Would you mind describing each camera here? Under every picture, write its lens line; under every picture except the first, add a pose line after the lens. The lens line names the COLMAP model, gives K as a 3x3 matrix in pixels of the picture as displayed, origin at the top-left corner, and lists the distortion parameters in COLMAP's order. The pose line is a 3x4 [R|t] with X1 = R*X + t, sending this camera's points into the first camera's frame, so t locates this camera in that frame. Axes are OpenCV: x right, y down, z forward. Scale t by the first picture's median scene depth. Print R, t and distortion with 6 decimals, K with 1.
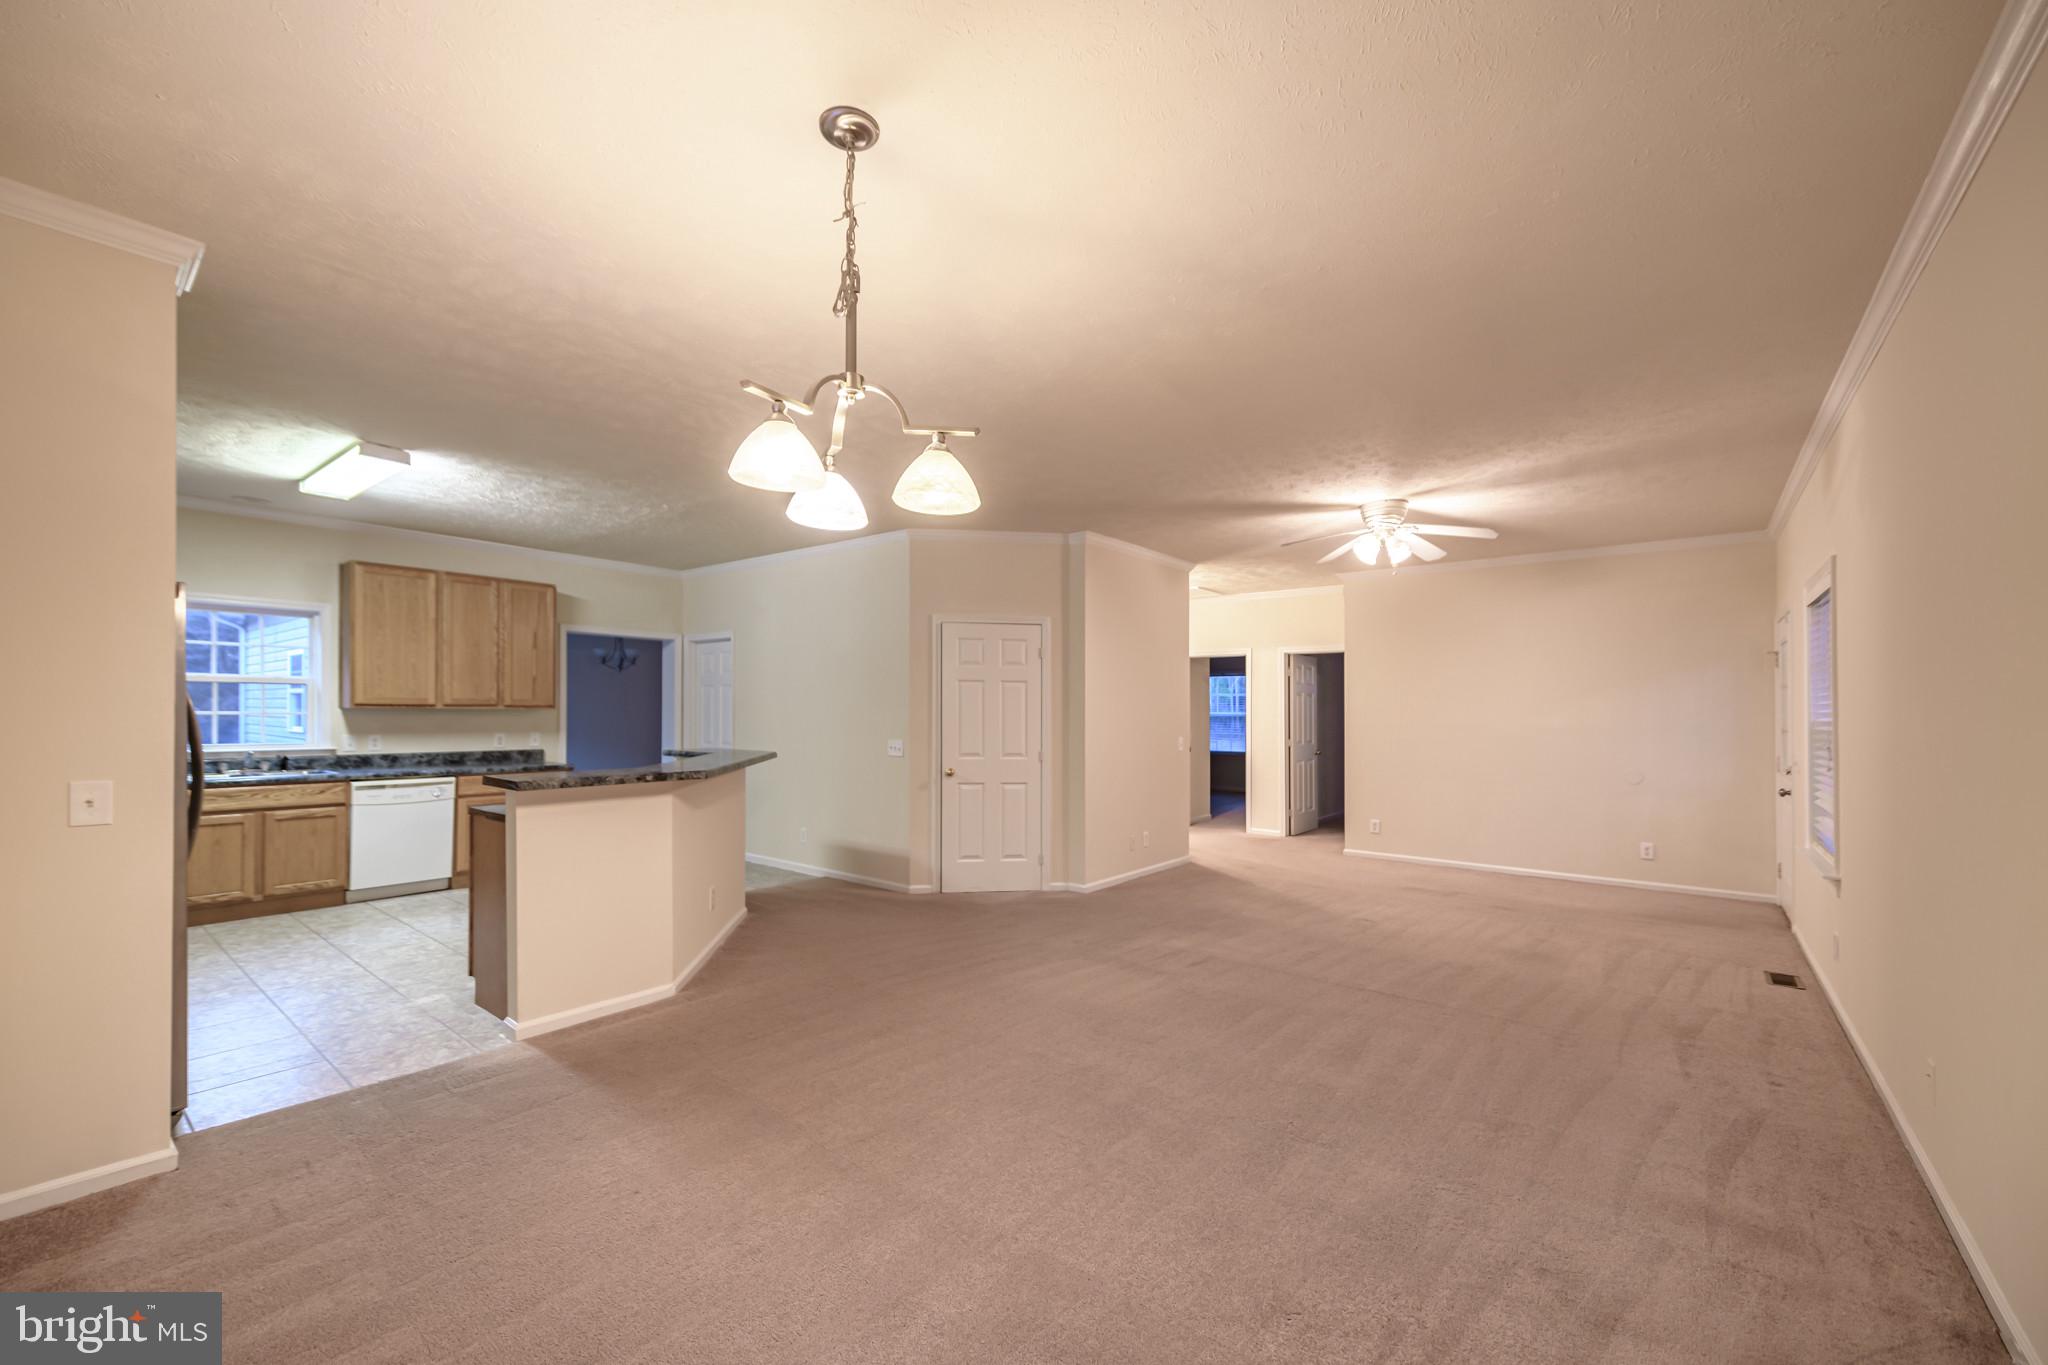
lens RADIAL K [[823.2, 0, 1024.2], [0, 823.2, 700.5], [0, 0, 1]] dist [-0.000765, -0.000045]
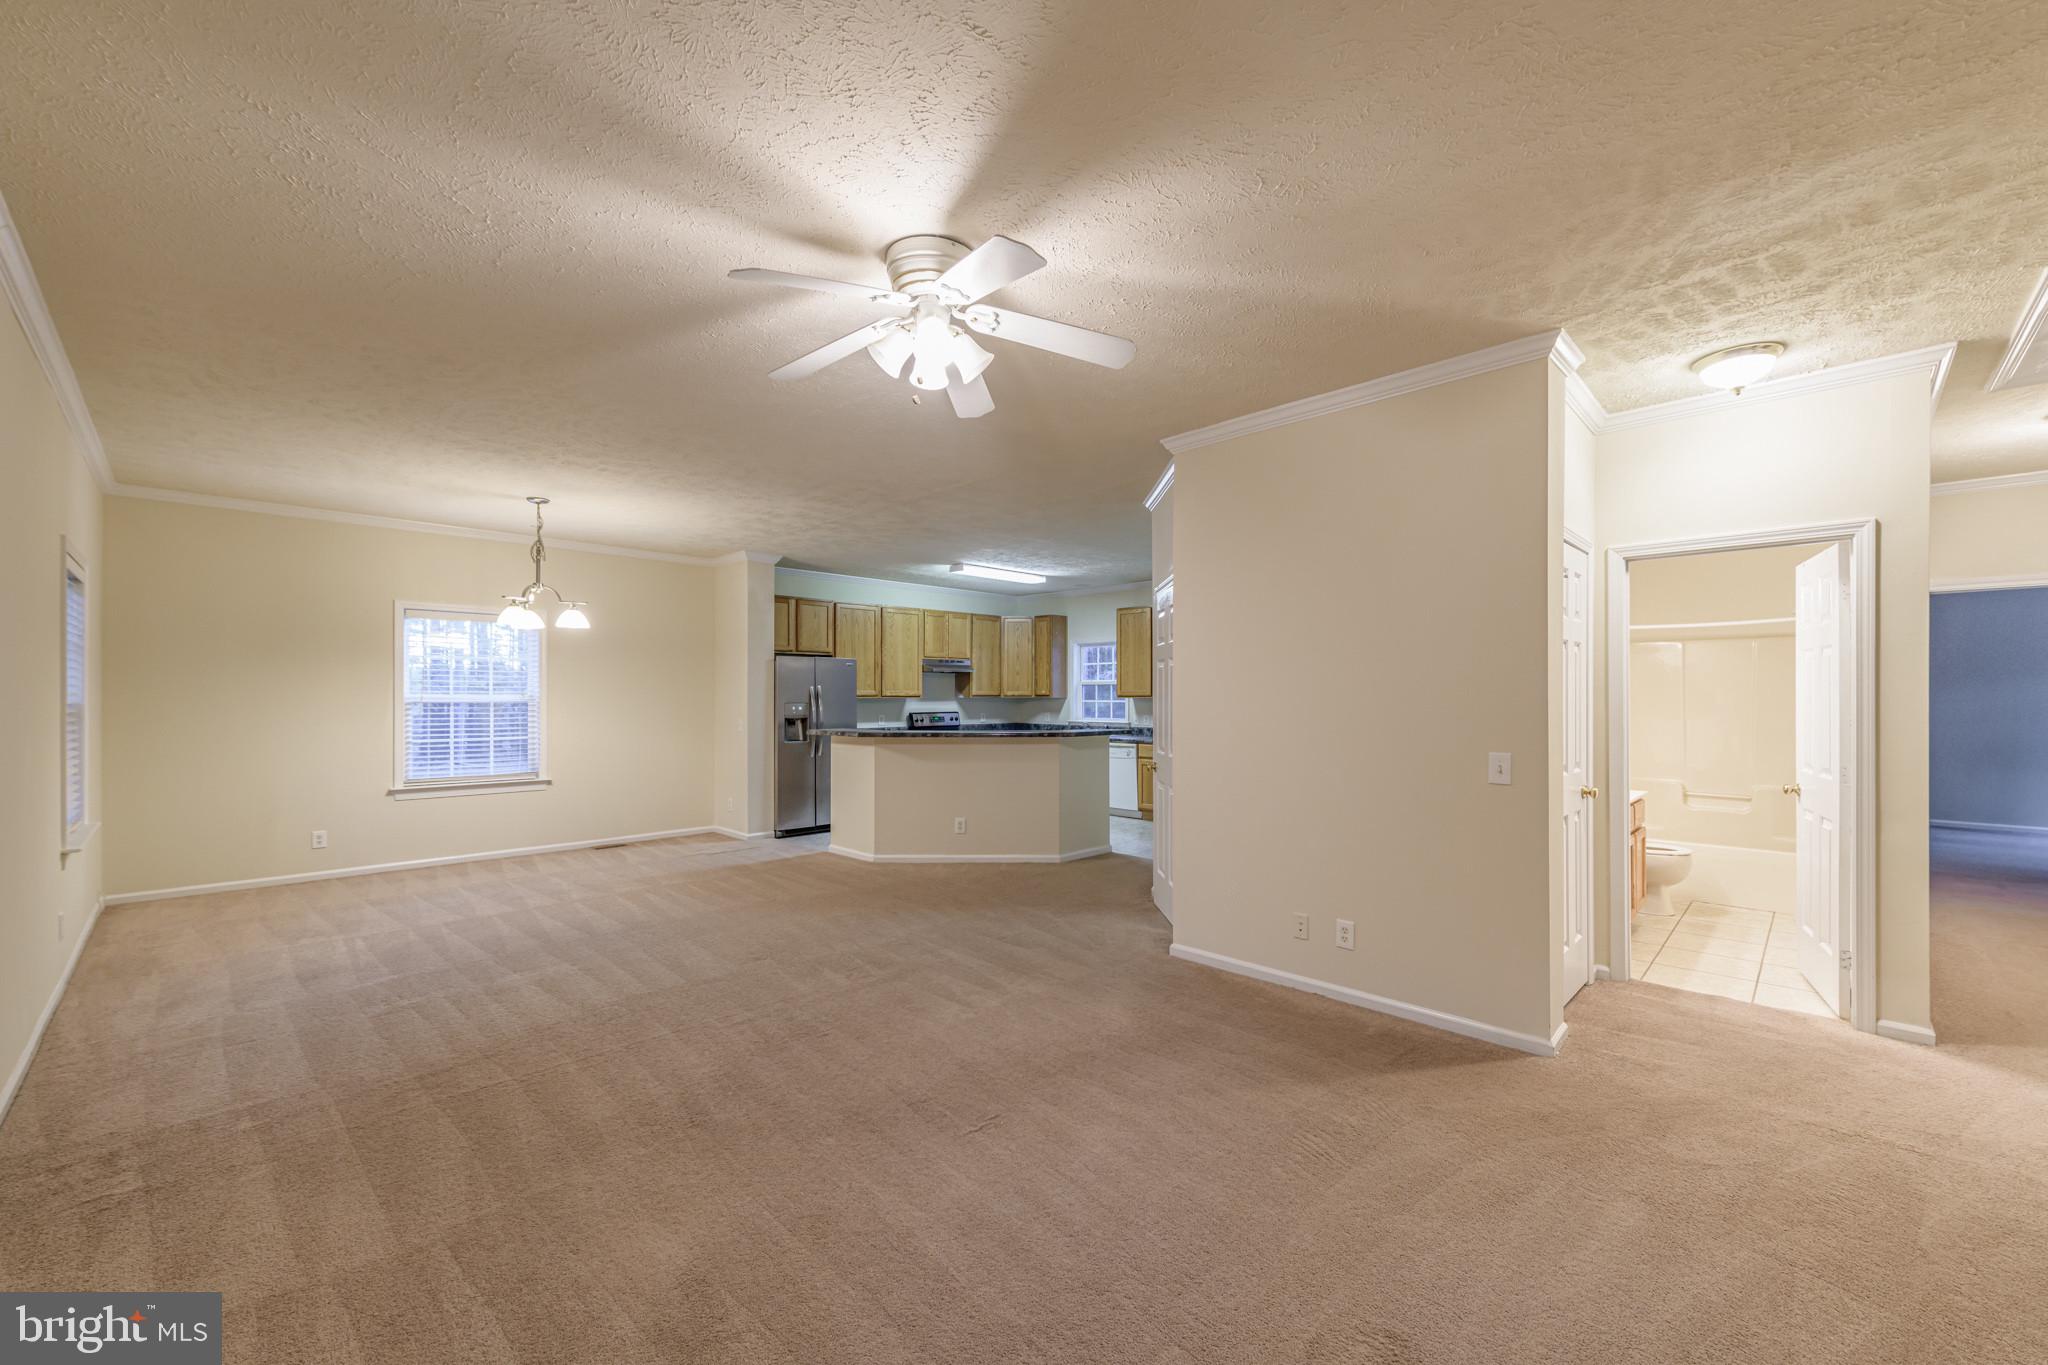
lens RADIAL K [[823.2, 0, 1027.2], [0, 823.2, 691.6], [0, 0, 1]] dist [-0.000765, -0.000045]
pose [[-0.100458, -0.008713, -0.994903, 0.793785], [0.017777, 0.999786, -0.010551, 0.009975], [0.994782, -0.018747, -0.100281, 0.943495]]
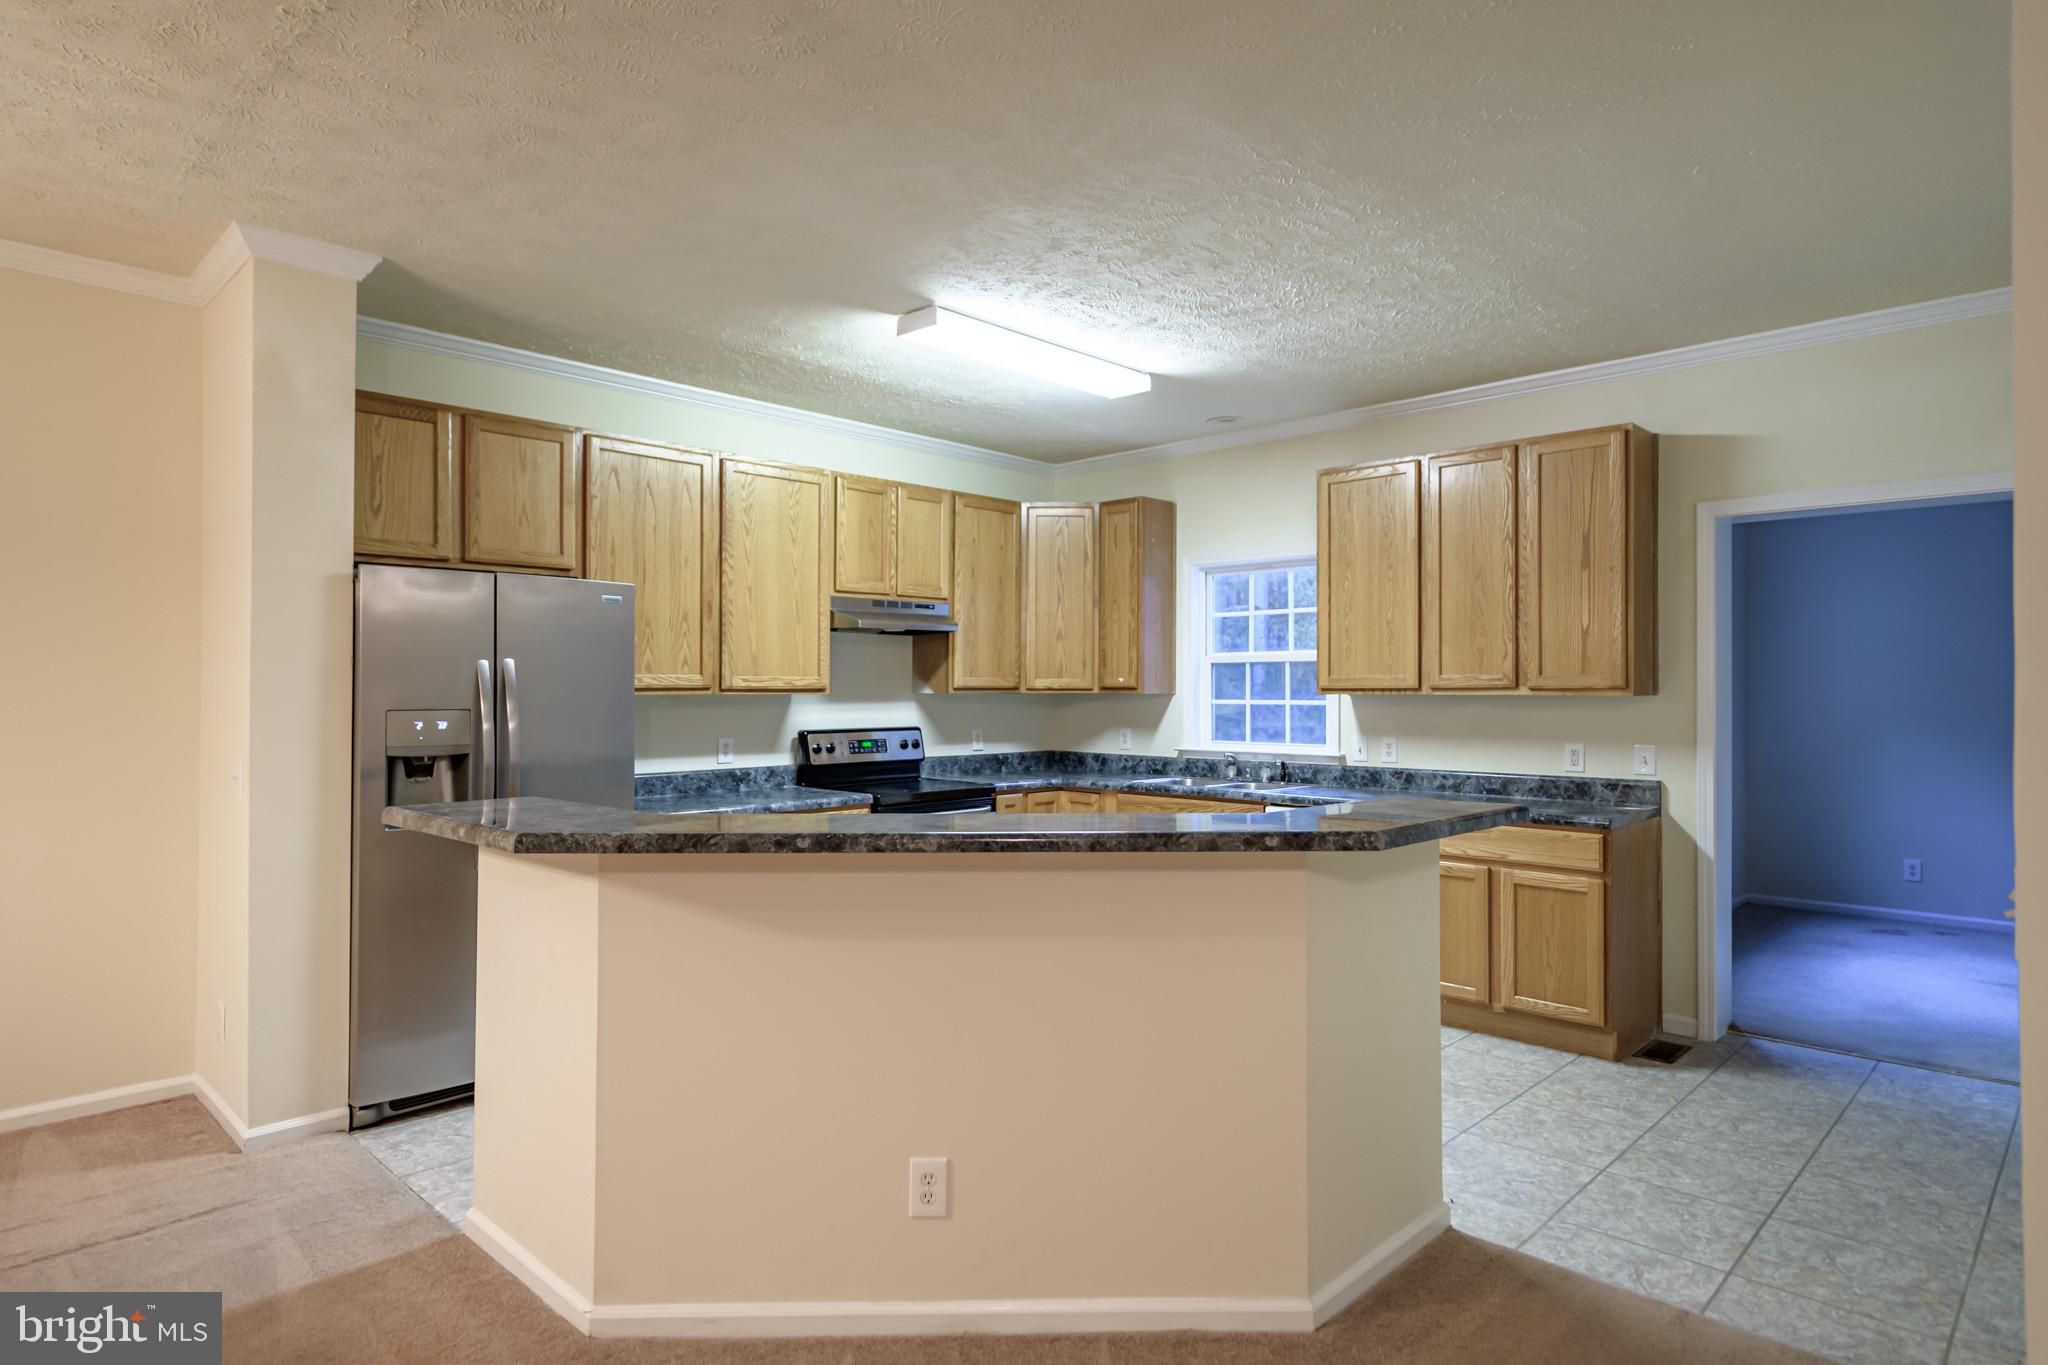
lens RADIAL K [[1153.5, 0, 1021.0], [0, 1153.5, 687.4], [0, 0, 1]] dist [-0.000369, 0.000057]
pose [[-0.097415, -0.006855, -0.995220, 0.109497], [0.017375, 0.999812, -0.008588, 0.006741], [0.995092, -0.018128, -0.097277, 0.816550]]
